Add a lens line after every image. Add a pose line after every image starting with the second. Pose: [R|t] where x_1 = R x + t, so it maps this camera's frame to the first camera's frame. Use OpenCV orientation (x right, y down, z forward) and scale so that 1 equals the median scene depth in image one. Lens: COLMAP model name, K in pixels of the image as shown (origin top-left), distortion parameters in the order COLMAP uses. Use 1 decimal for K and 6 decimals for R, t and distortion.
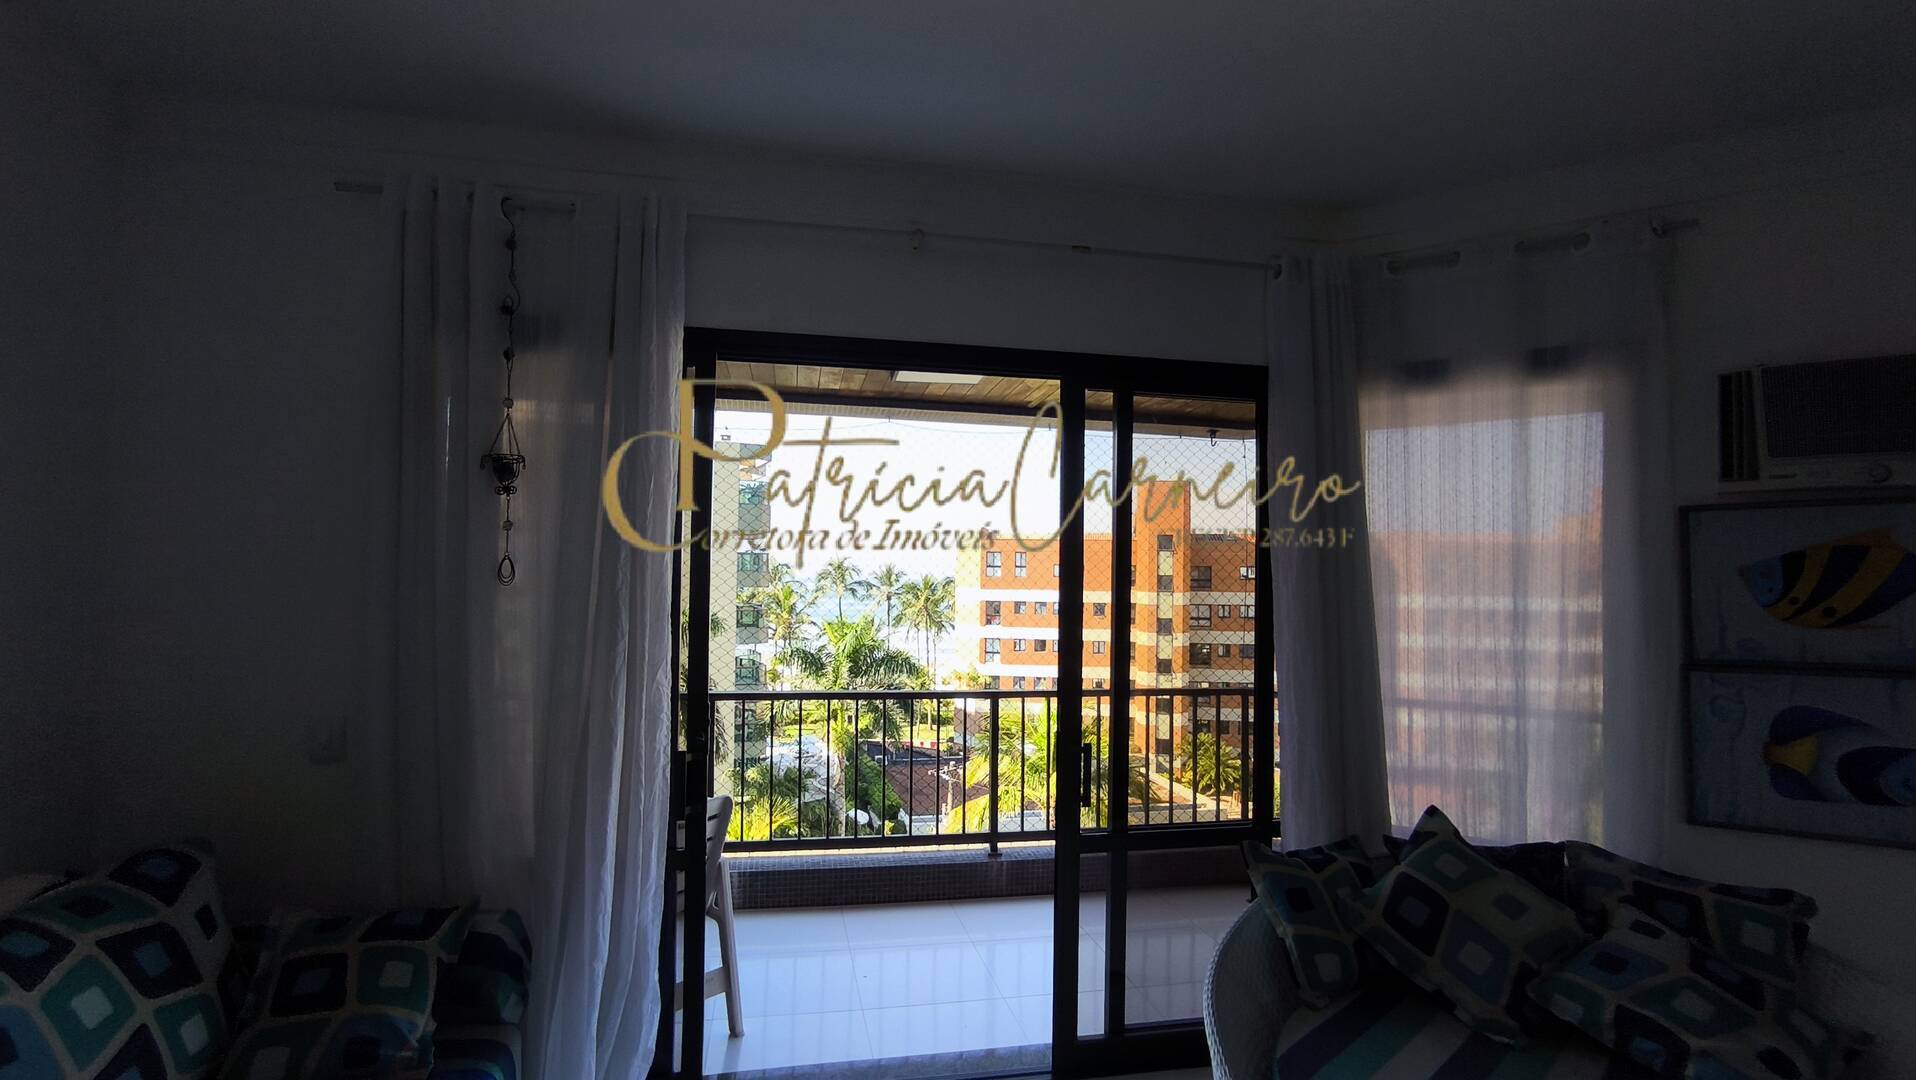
lens RADIAL K [[878.9, 0, 977.6], [0, 878.9, 559.3], [0, 0, 1]] dist [0.017285, 0.003433]
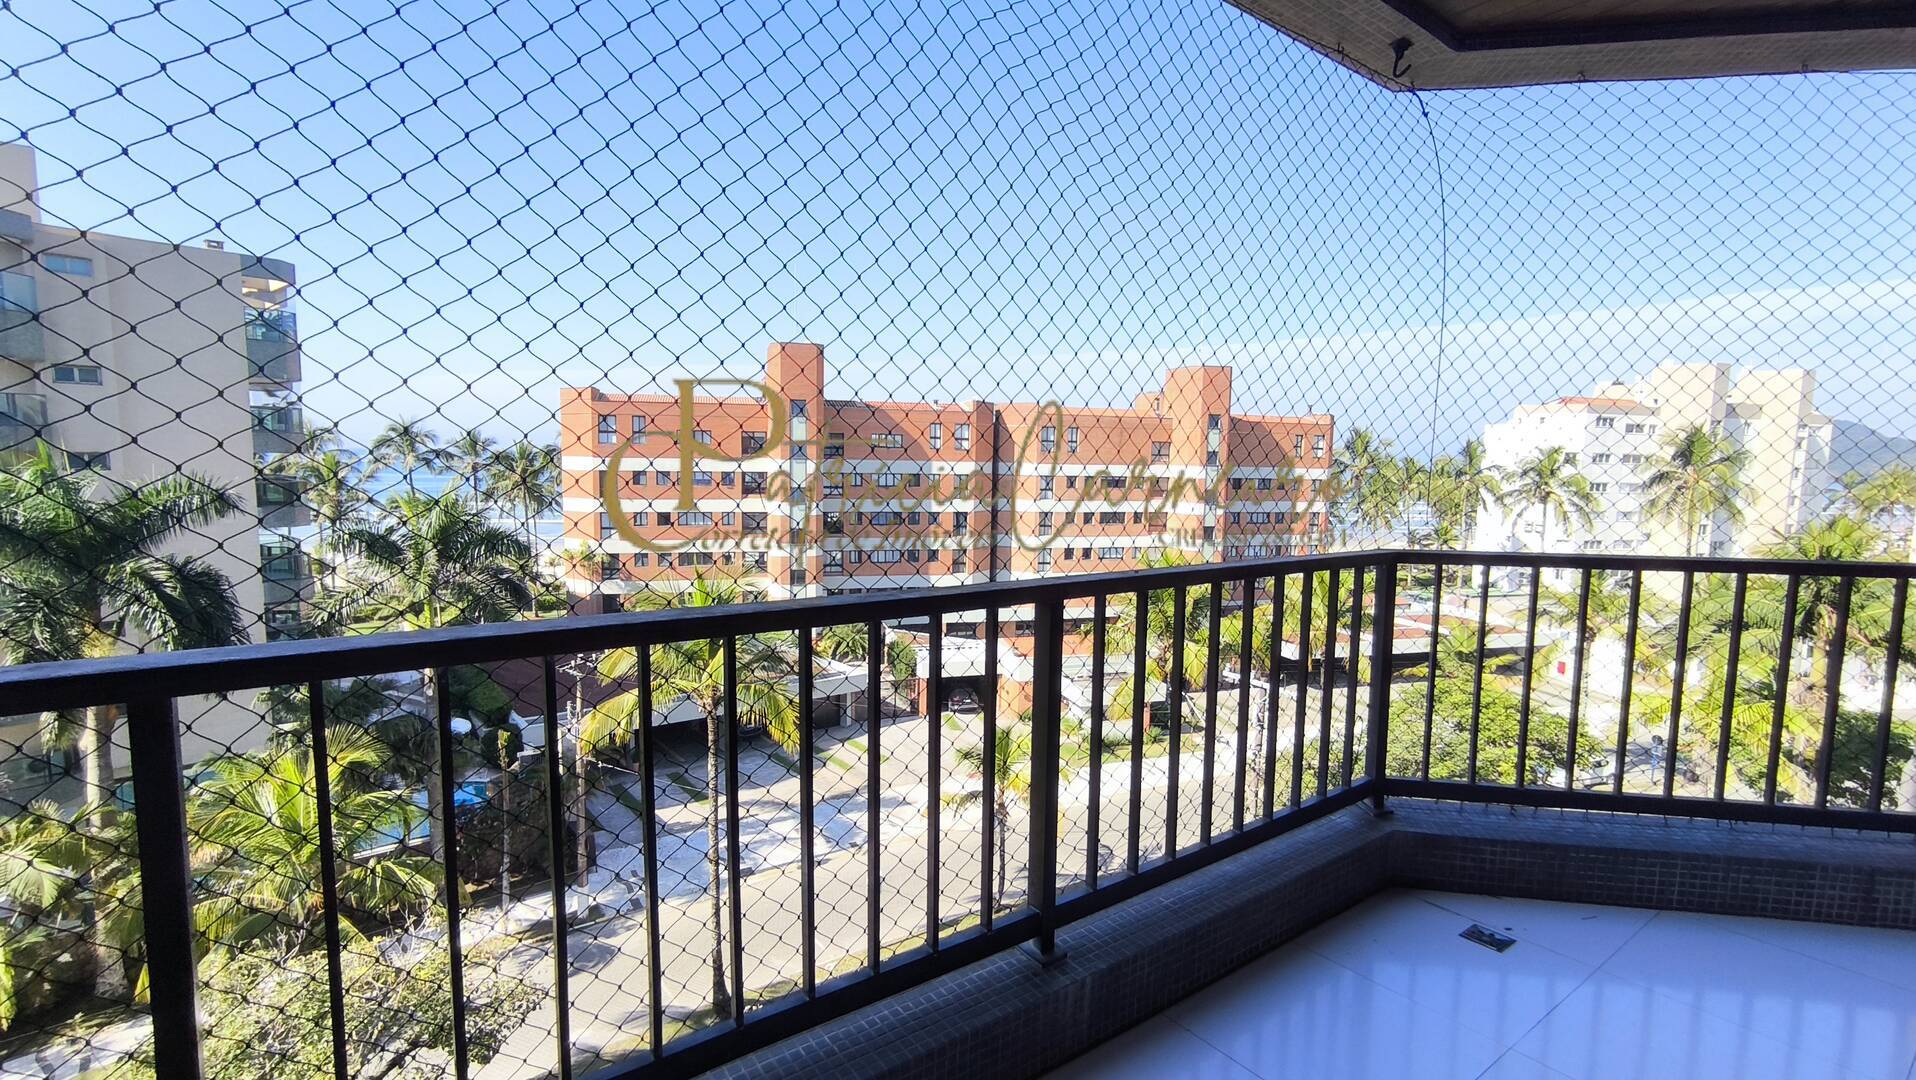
lens RADIAL K [[878.9, 0, 942.2], [0, 878.9, 539.2], [0, 0, 1]] dist [0.017285, 0.003433]
pose [[0.925079, -0.041884, 0.377457, -0.012725], [-0.005012, 0.992467, 0.122410, 0.005699], [-0.379741, -0.115131, 0.917901, 0.046470]]
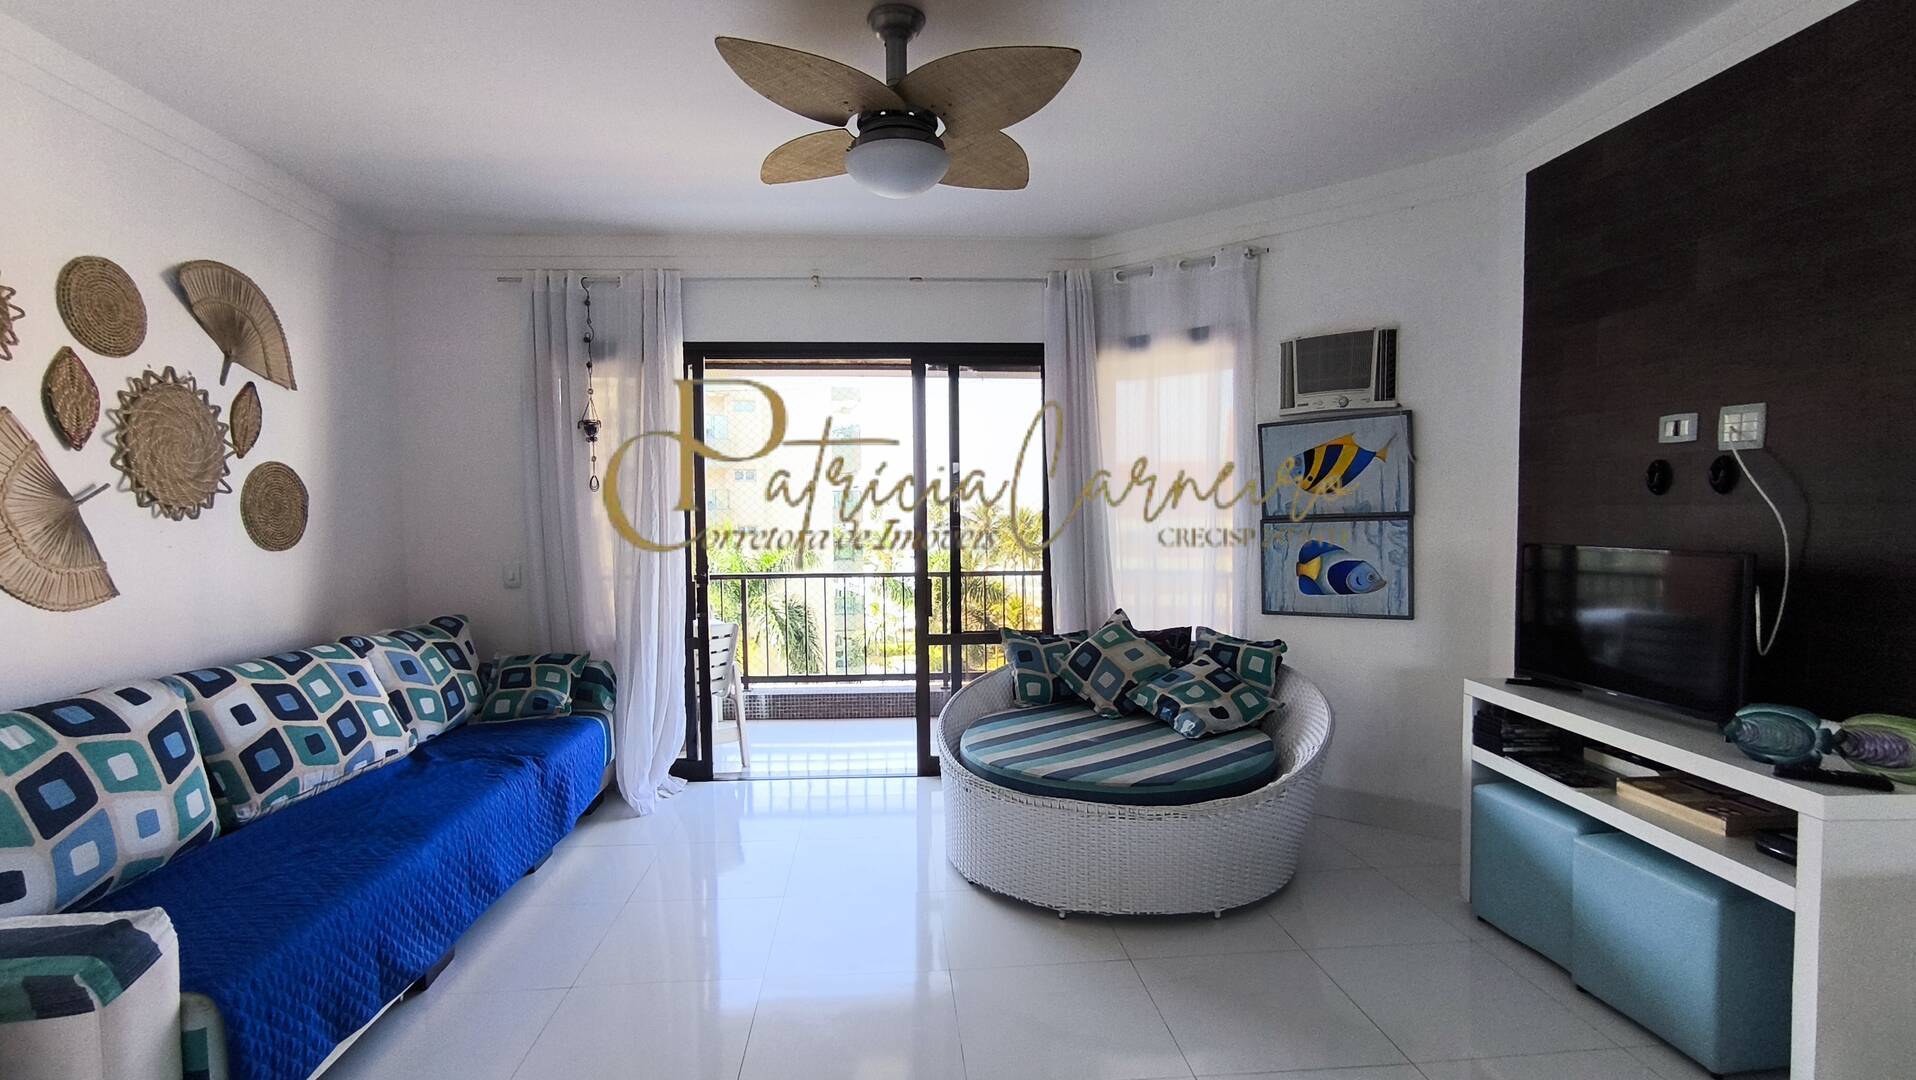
lens RADIAL K [[878.9, 0, 963.1], [0, 878.9, 548.5], [0, 0, 1]] dist [0.017285, 0.003433]
pose [[0.991600, -0.020243, -0.127746, 0.471021], [0.028475, 0.997611, 0.062942, 0.055099], [0.126167, -0.066051, 0.989808, -0.748726]]
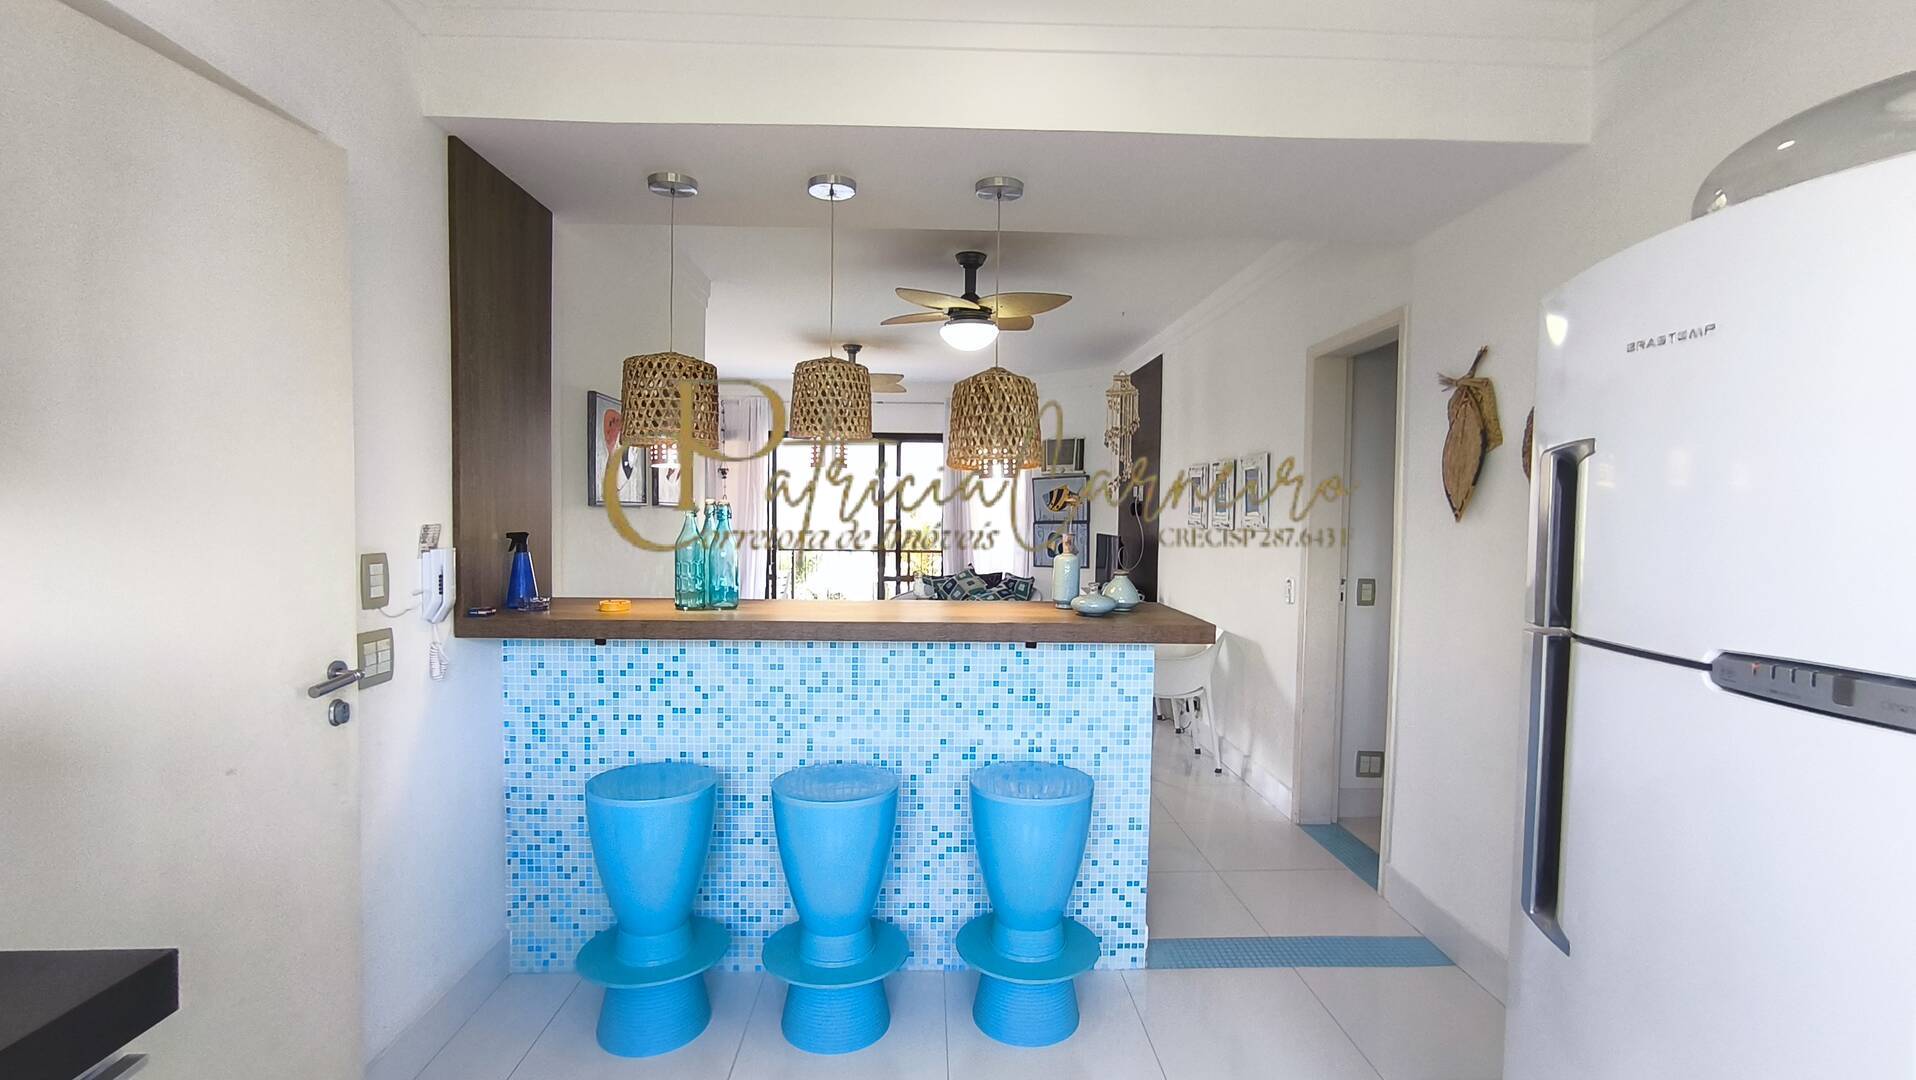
lens RADIAL K [[878.9, 0, 945.9], [0, 878.9, 539.9], [0, 0, 1]] dist [0.017285, 0.003433]
pose [[0.984163, -0.002697, -0.177243, 1.130475], [0.015530, 0.997351, 0.071056, -0.072696], [0.176582, -0.072683, 0.981599, -2.693022]]
